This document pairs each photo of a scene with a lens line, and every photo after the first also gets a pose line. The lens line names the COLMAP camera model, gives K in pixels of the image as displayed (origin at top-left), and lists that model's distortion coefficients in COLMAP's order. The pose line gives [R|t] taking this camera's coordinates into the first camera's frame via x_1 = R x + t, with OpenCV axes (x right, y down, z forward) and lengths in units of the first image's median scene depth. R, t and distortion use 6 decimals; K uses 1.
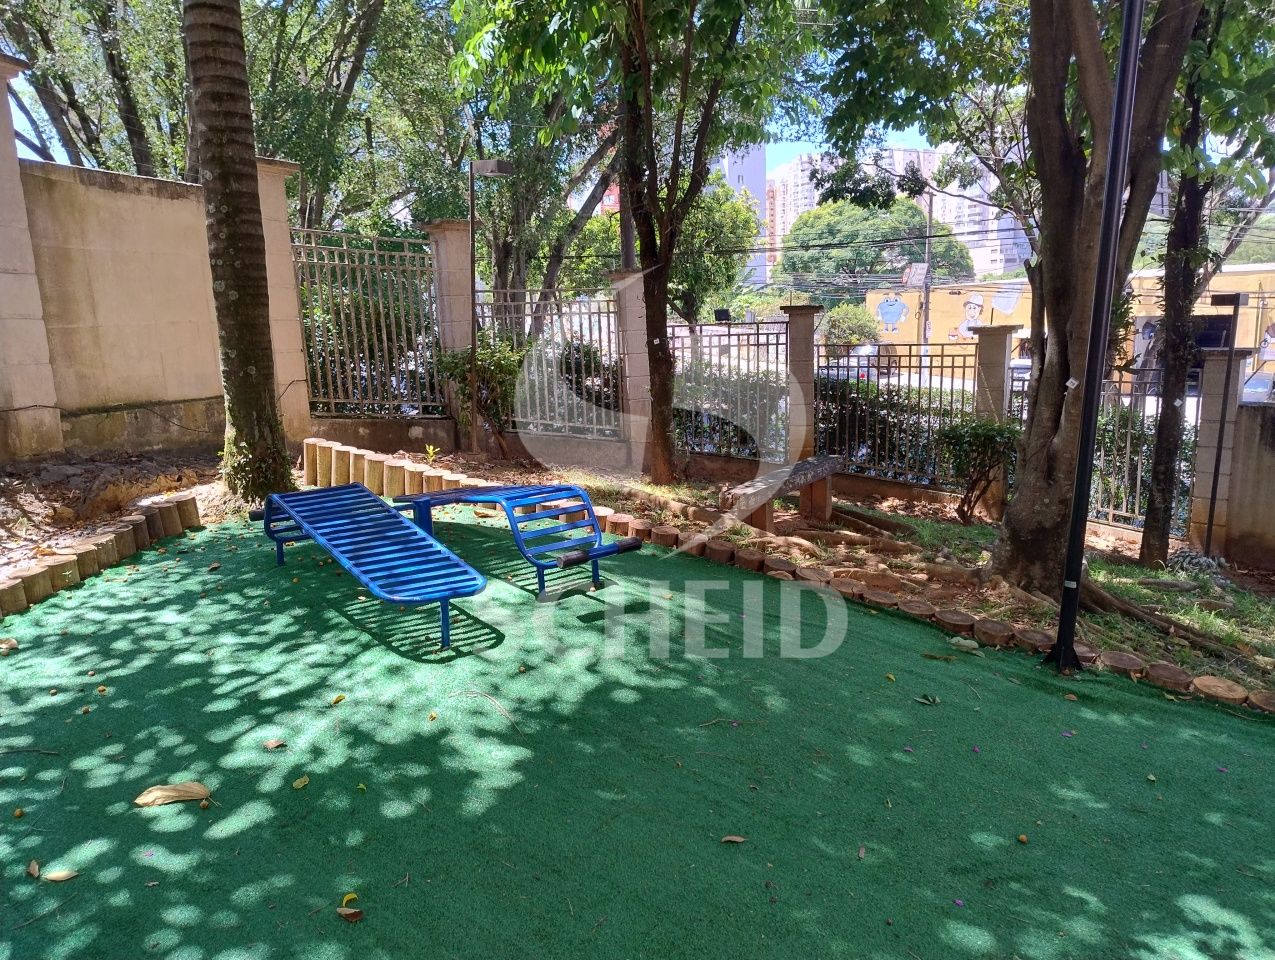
lens RADIAL K [[896.0, 0, 640.1], [0, 896.0, 468.2], [0, 0, 1]] dist [0.036637, -0.016999]
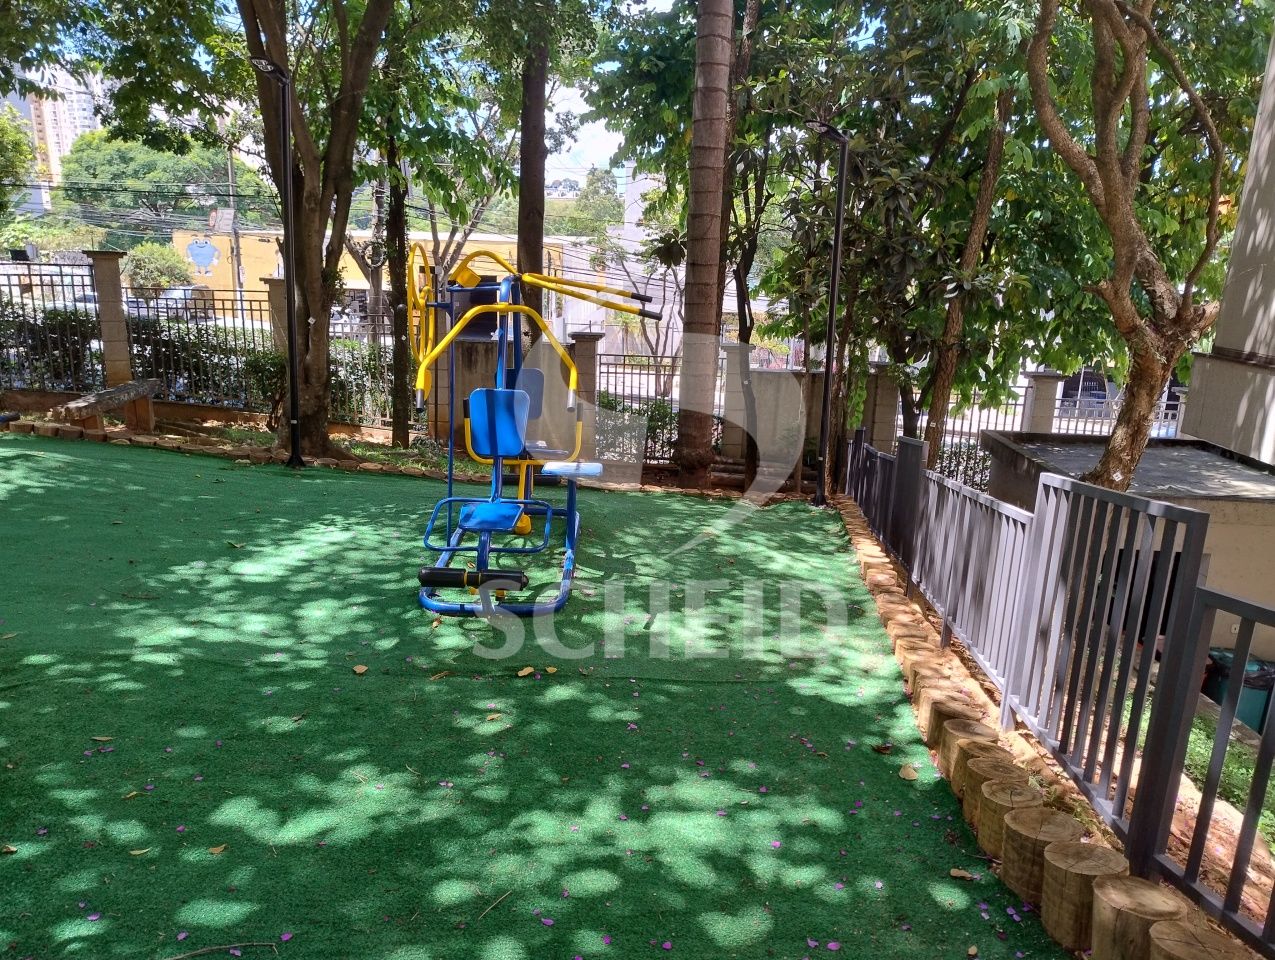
lens RADIAL K [[881.8, 0, 637.5], [0, 881.8, 480.0], [0, 0, 1]] dist [0.034257, -0.033404]
pose [[0.757517, -0.105687, 0.644204, -0.055143], [0.057675, 0.993784, 0.095220, 0.030949], [-0.650263, -0.034976, 0.758904, -0.252087]]
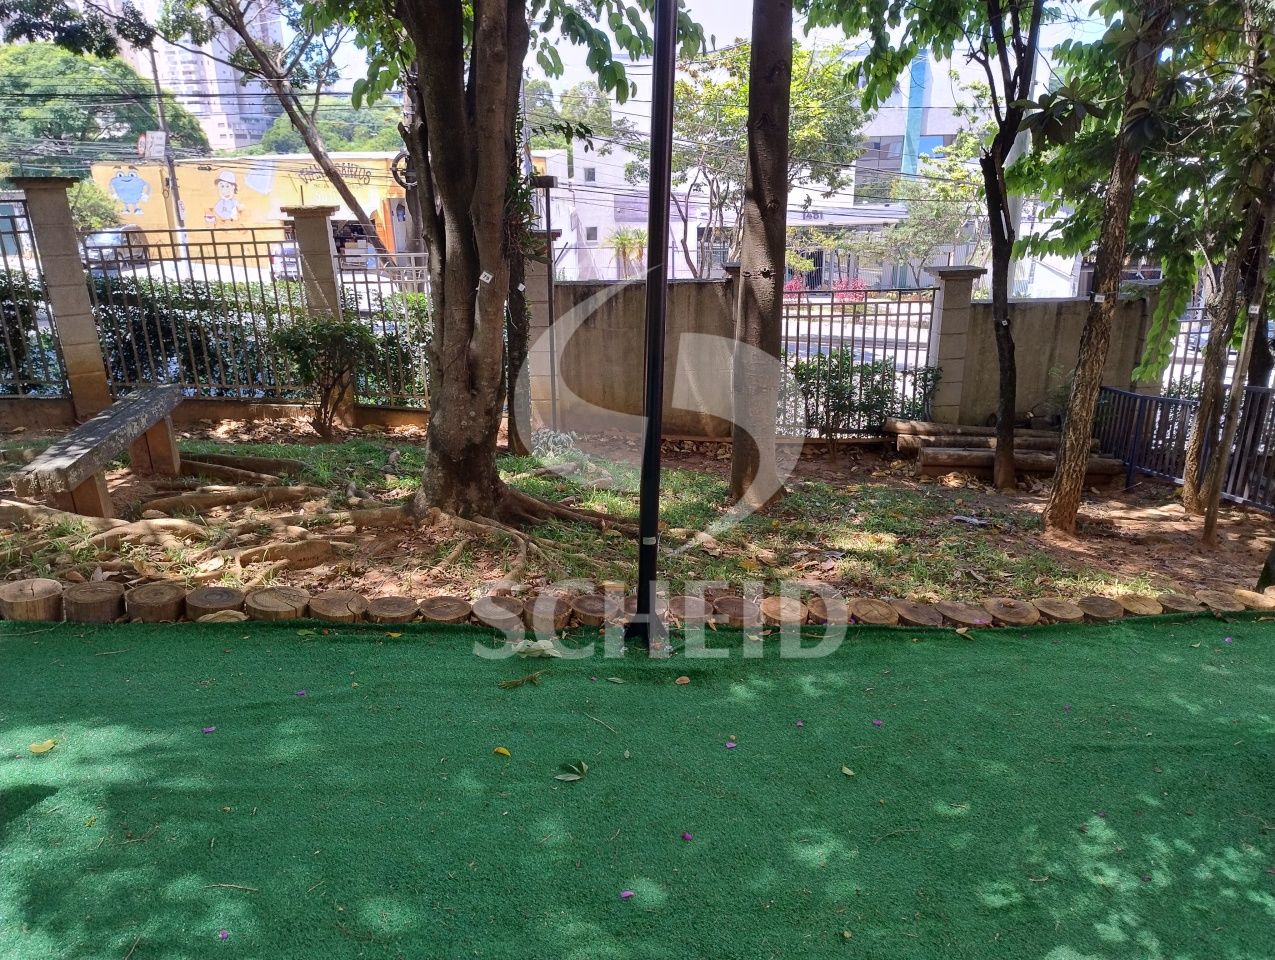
lens RADIAL K [[896.0, 0, 640.1], [0, 896.0, 468.2], [0, 0, 1]] dist [0.036637, -0.016999]
pose [[0.715217, -0.199951, 0.669690, -0.012818], [0.114749, 0.978794, 0.169691, -0.019674], [-0.689418, -0.044520, 0.722994, 0.120999]]
